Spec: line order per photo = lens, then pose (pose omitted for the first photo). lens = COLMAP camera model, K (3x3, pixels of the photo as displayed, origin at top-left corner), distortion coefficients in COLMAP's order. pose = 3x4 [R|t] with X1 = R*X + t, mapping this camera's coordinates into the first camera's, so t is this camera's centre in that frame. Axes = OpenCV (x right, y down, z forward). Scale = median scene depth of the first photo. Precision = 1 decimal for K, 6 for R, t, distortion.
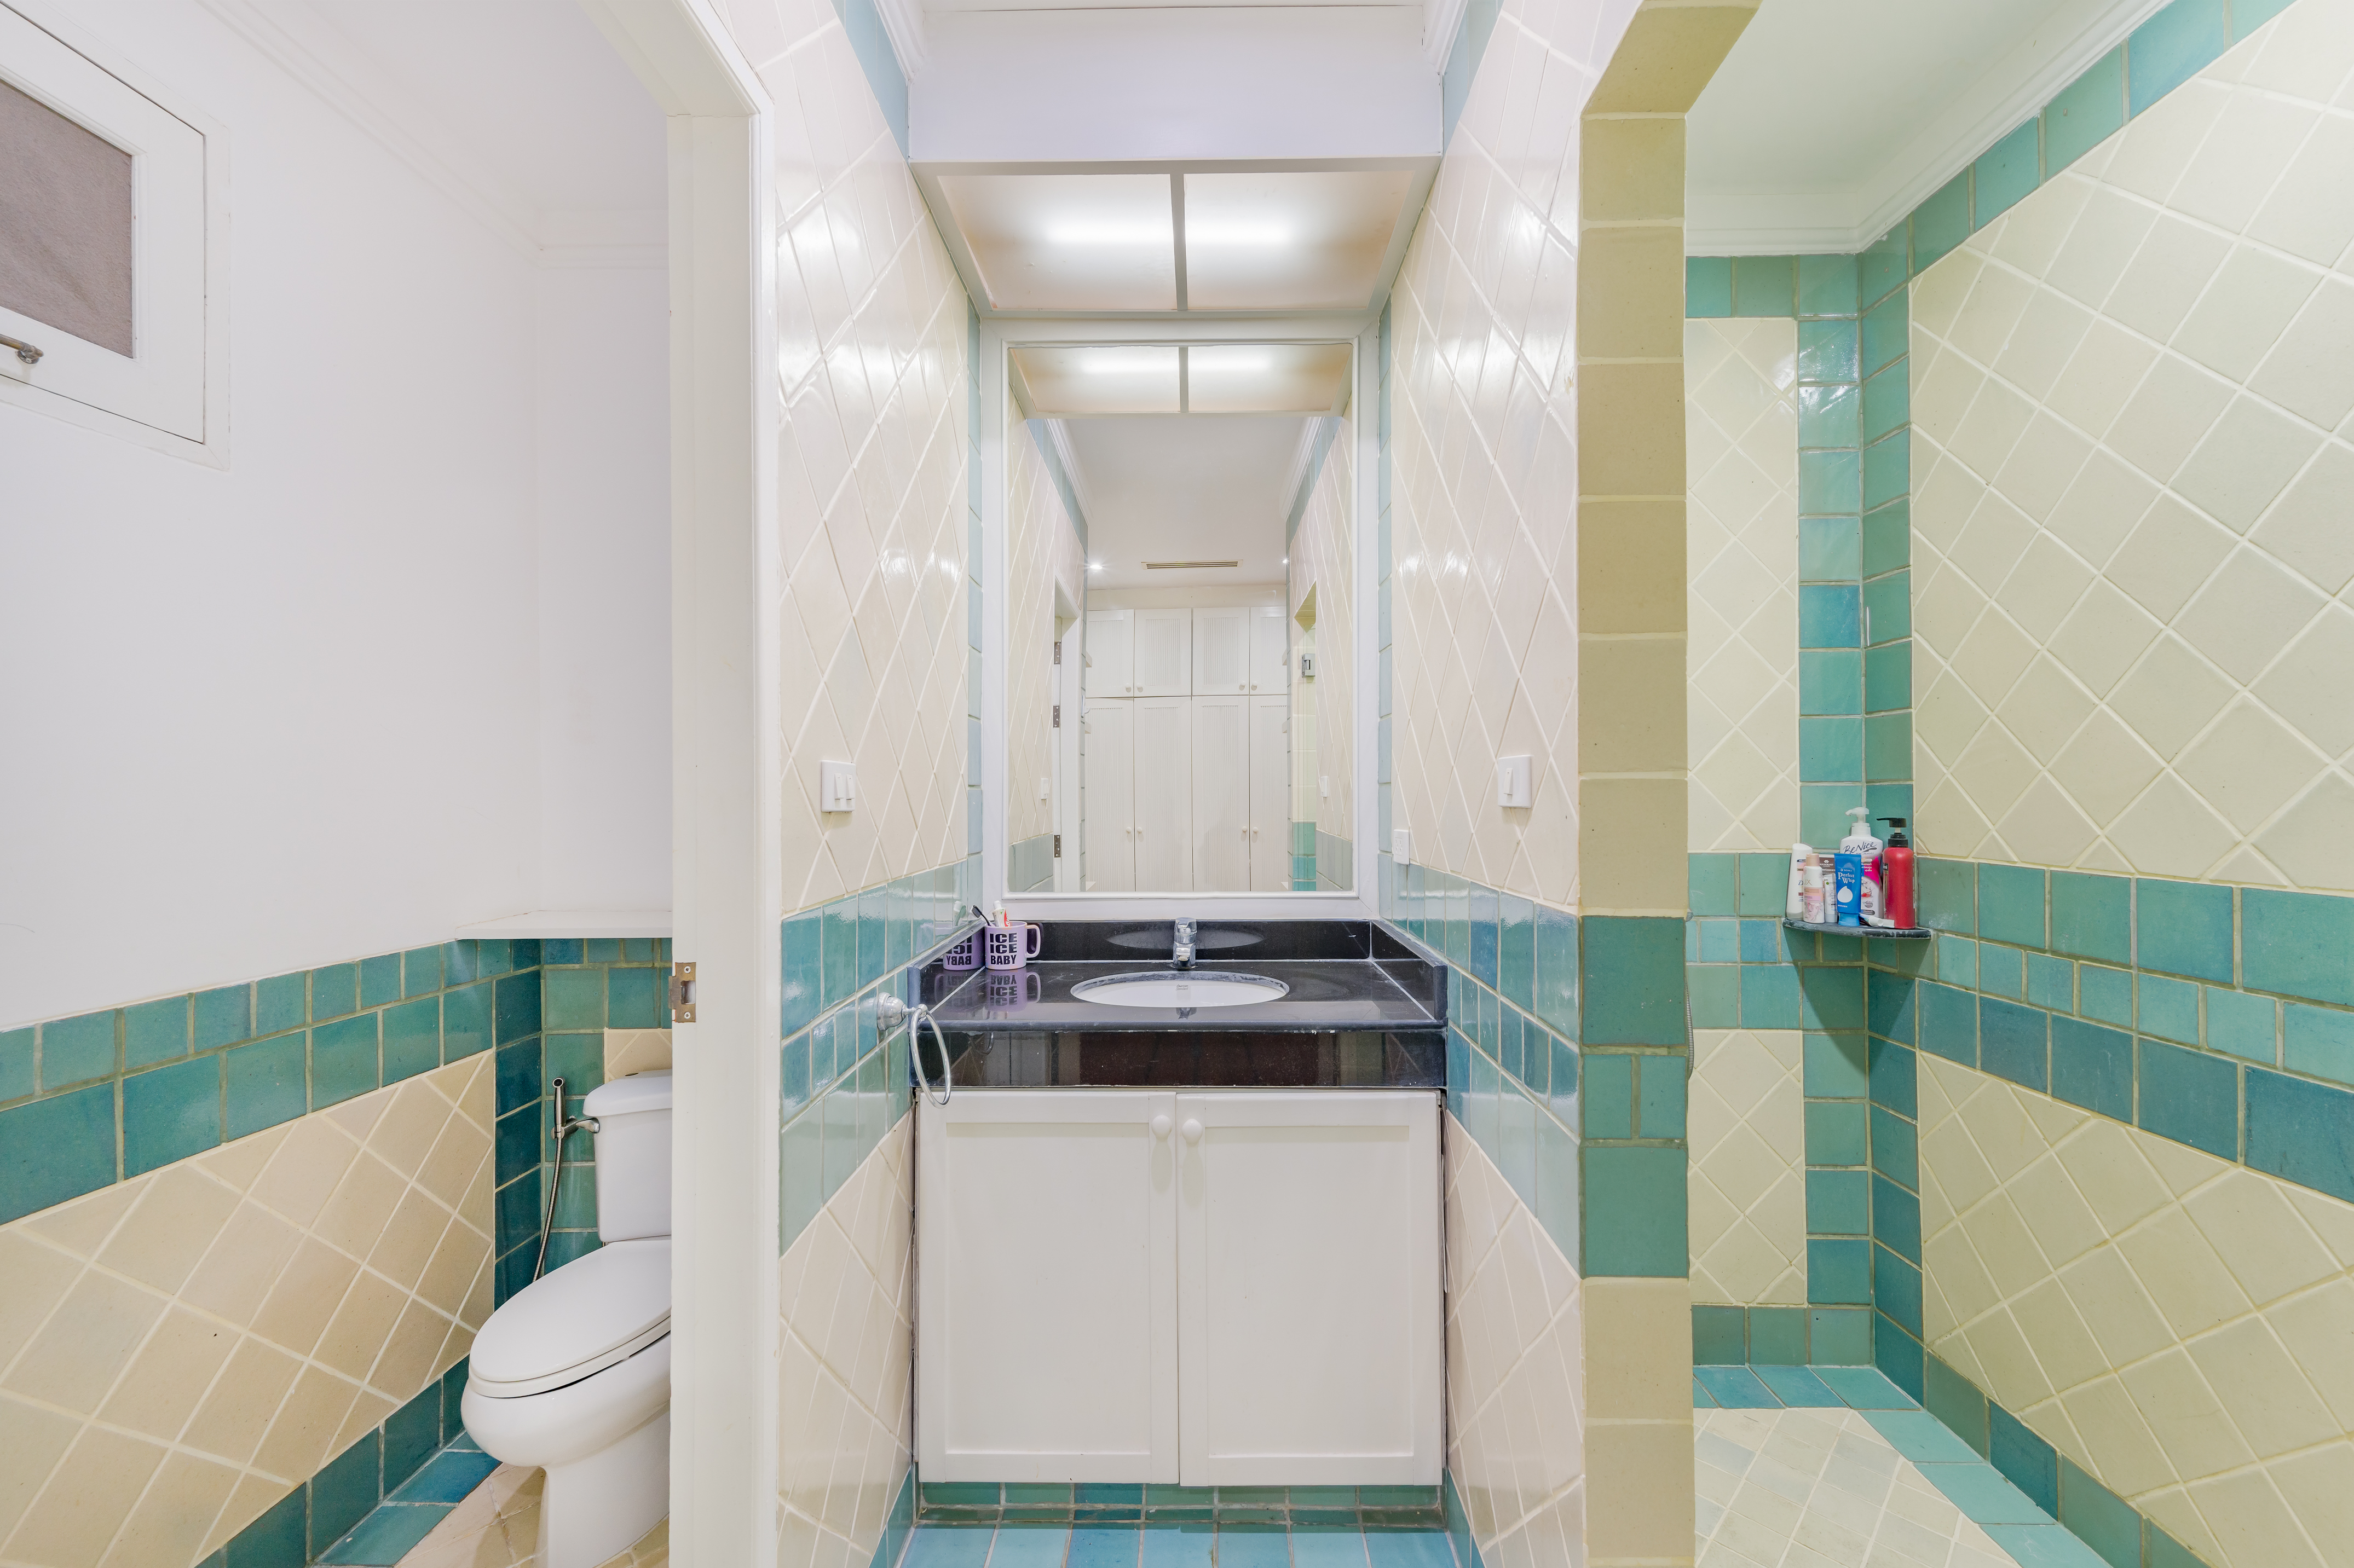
lens RADIAL K [[912.0, 0, 1185.4], [0, 912.0, 790.6], [0, 0, 1]] dist [0.014383, -0.000138]
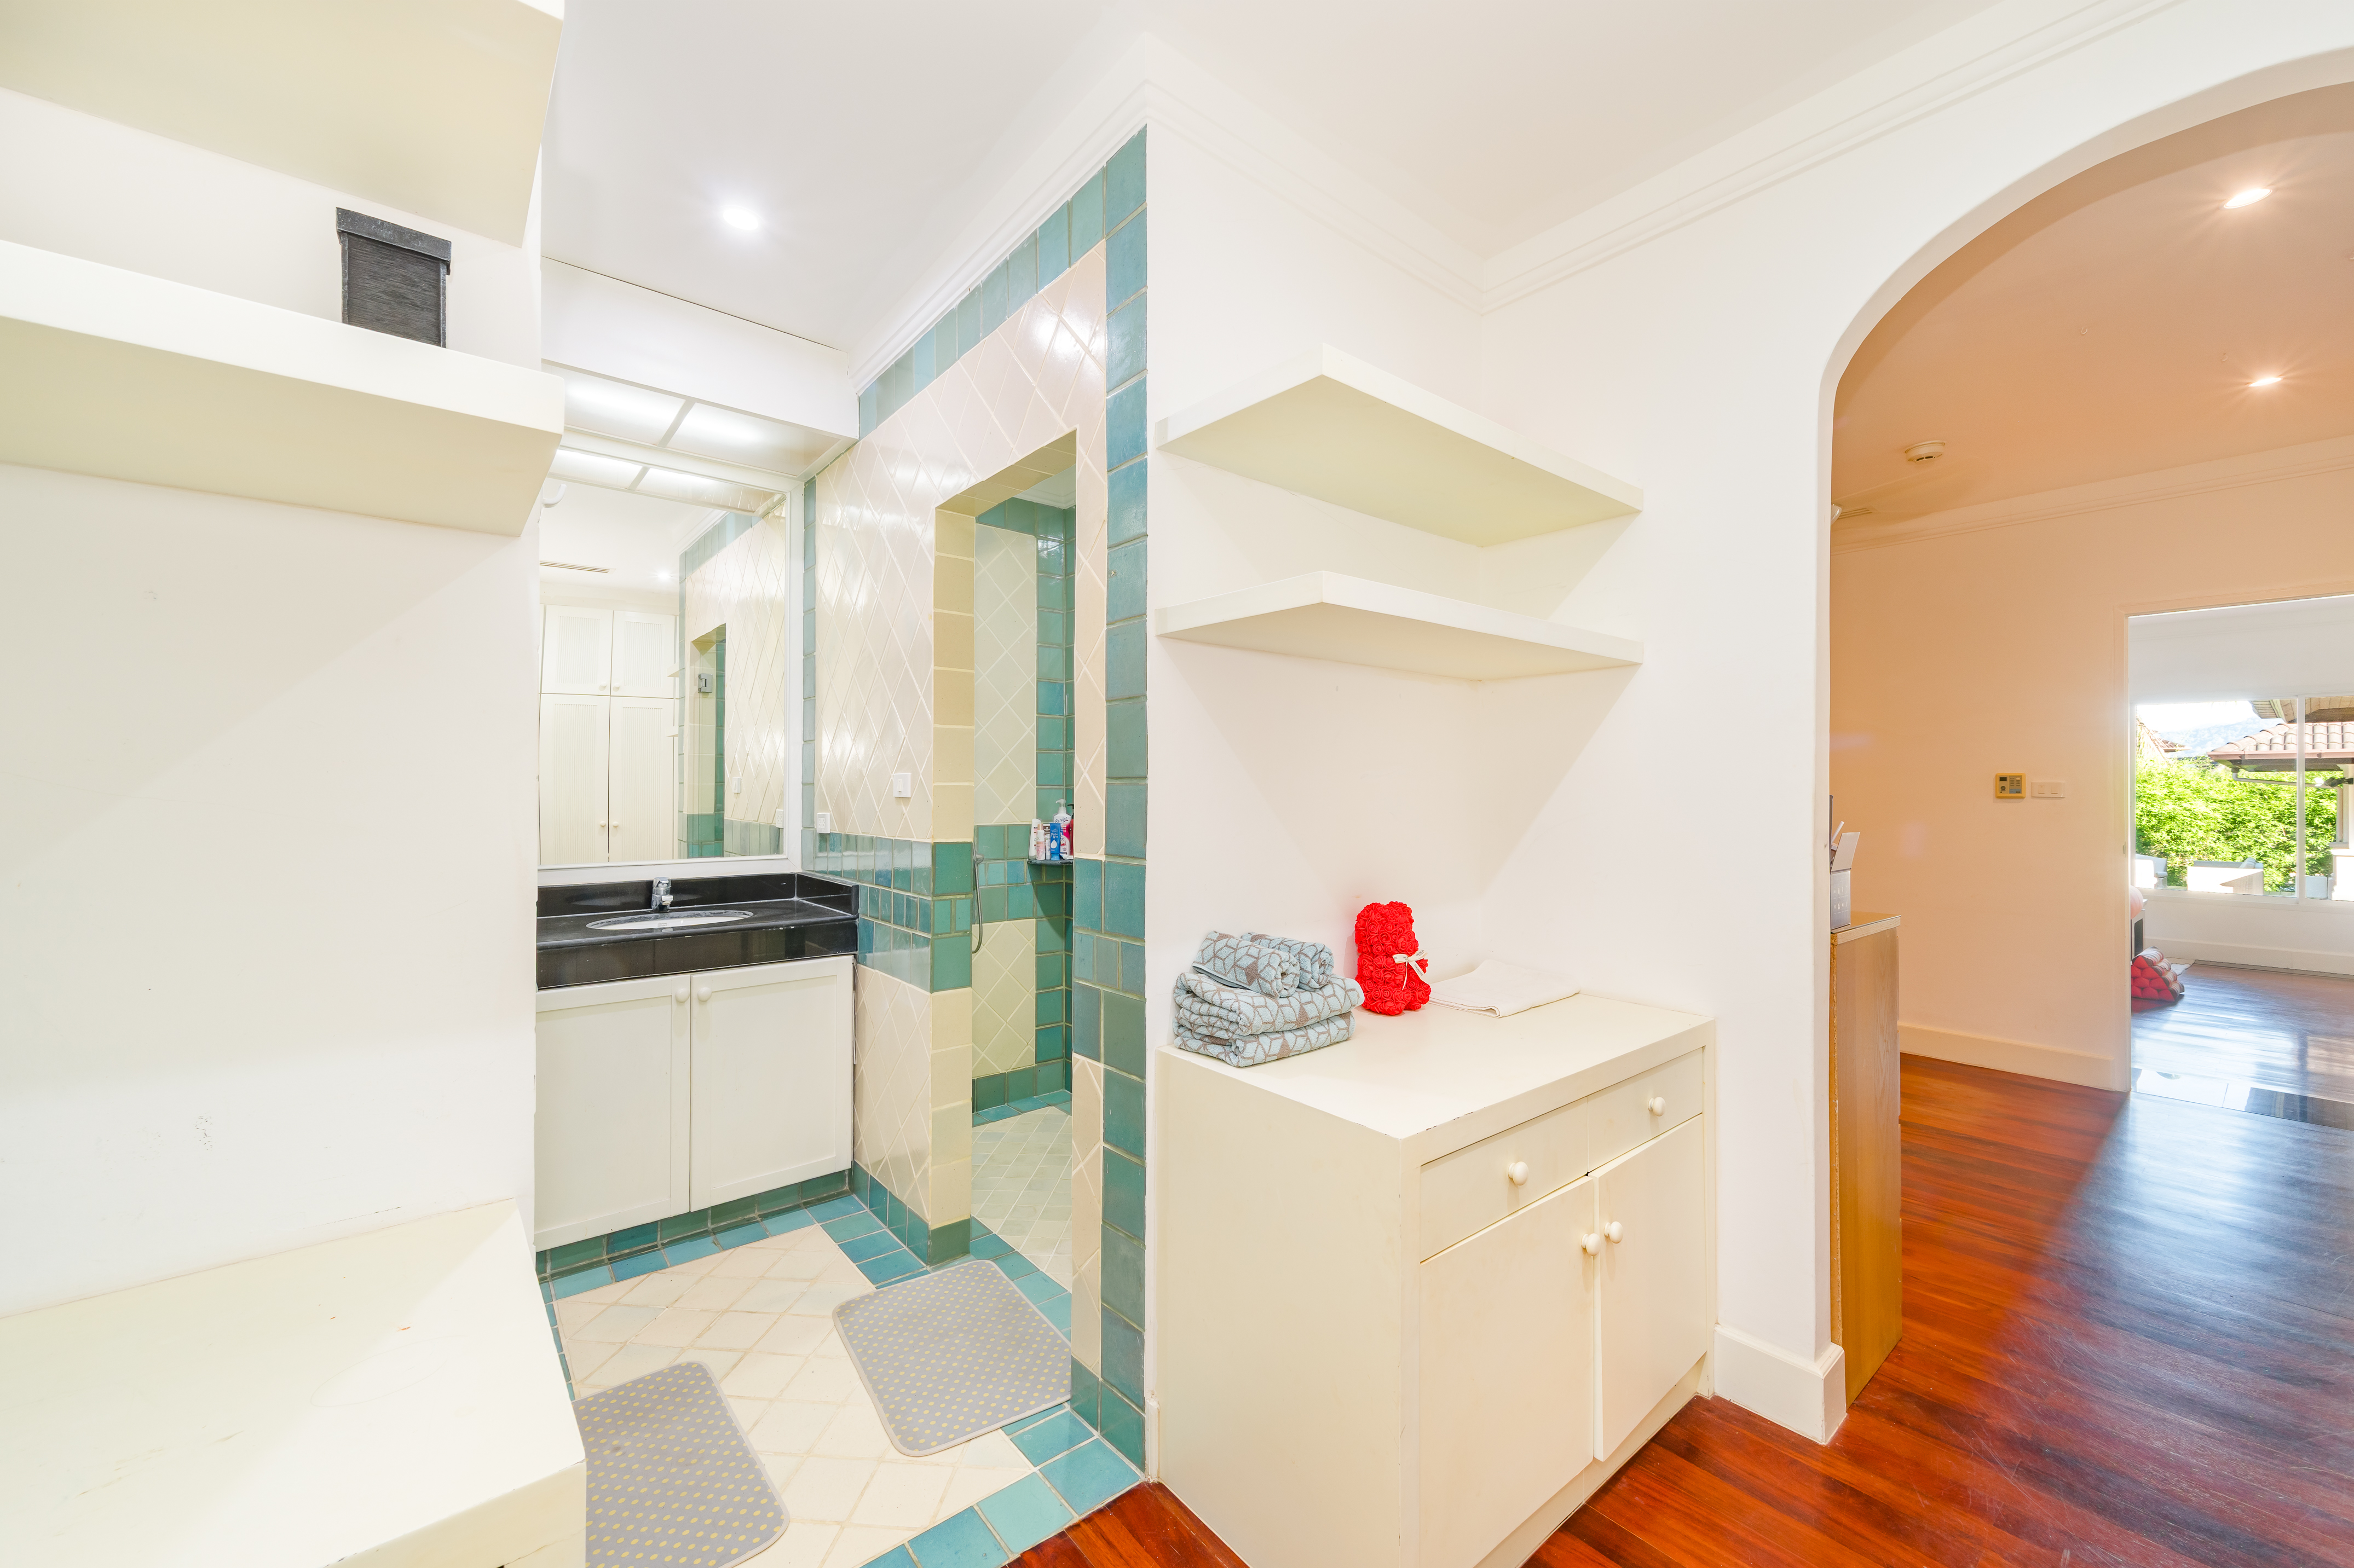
lens RADIAL K [[912.0, 0, 1185.4], [0, 912.0, 790.6], [0, 0, 1]] dist [0.014383, -0.000138]
pose [[0.761762, 0.007999, 0.647807, -0.319104], [-0.009583, 0.999954, -0.001079, -0.000569], [-0.647786, -0.005385, 0.761803, -0.646542]]
